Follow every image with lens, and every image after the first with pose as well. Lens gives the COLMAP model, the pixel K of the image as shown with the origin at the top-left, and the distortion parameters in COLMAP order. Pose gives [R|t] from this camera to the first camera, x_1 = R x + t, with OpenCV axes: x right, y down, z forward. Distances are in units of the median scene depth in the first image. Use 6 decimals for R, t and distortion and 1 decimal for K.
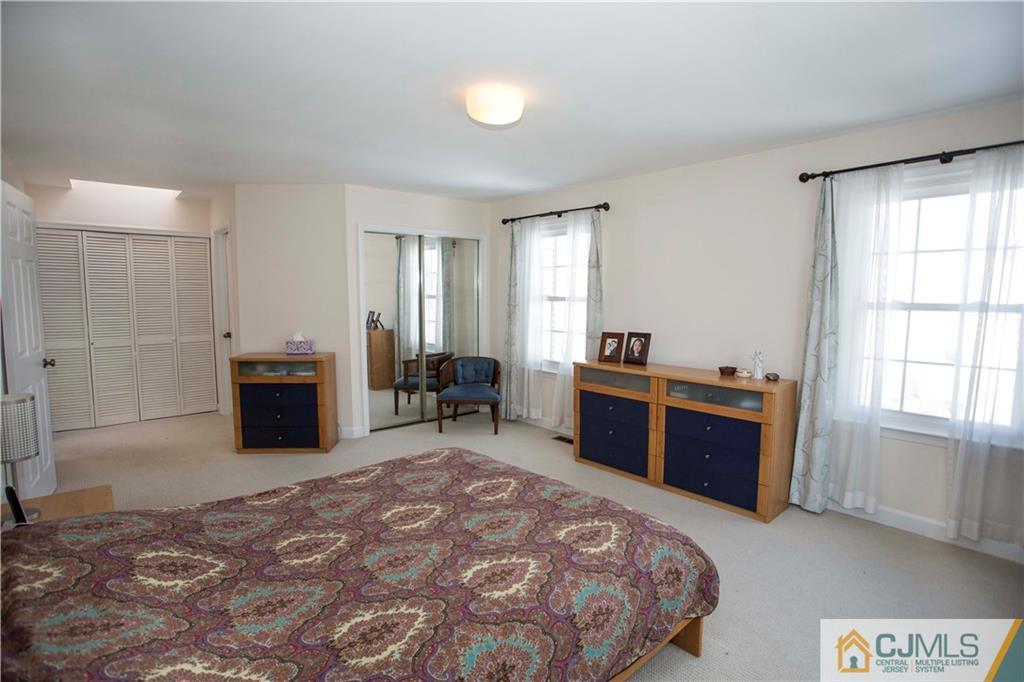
lens RADIAL K [[501.4, 0, 511.4], [0, 501.4, 349.1], [0, 0, 1]] dist [-0.060944, 0.017111]
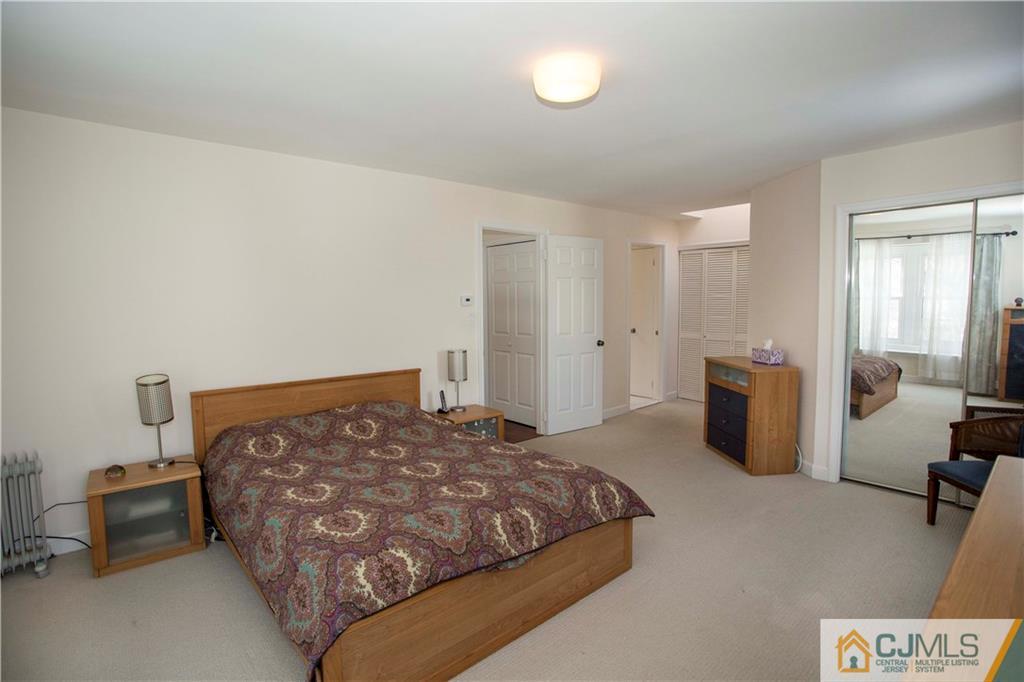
lens RADIAL K [[501.4, 0, 512.8], [0, 501.4, 339.3], [0, 0, 1]] dist [-0.060944, 0.017111]
pose [[-0.013601, 0.075182, -0.997077, 1.067125], [-0.093245, 0.992729, 0.076126, -0.131183], [0.995550, 0.094007, -0.006491, 1.177232]]
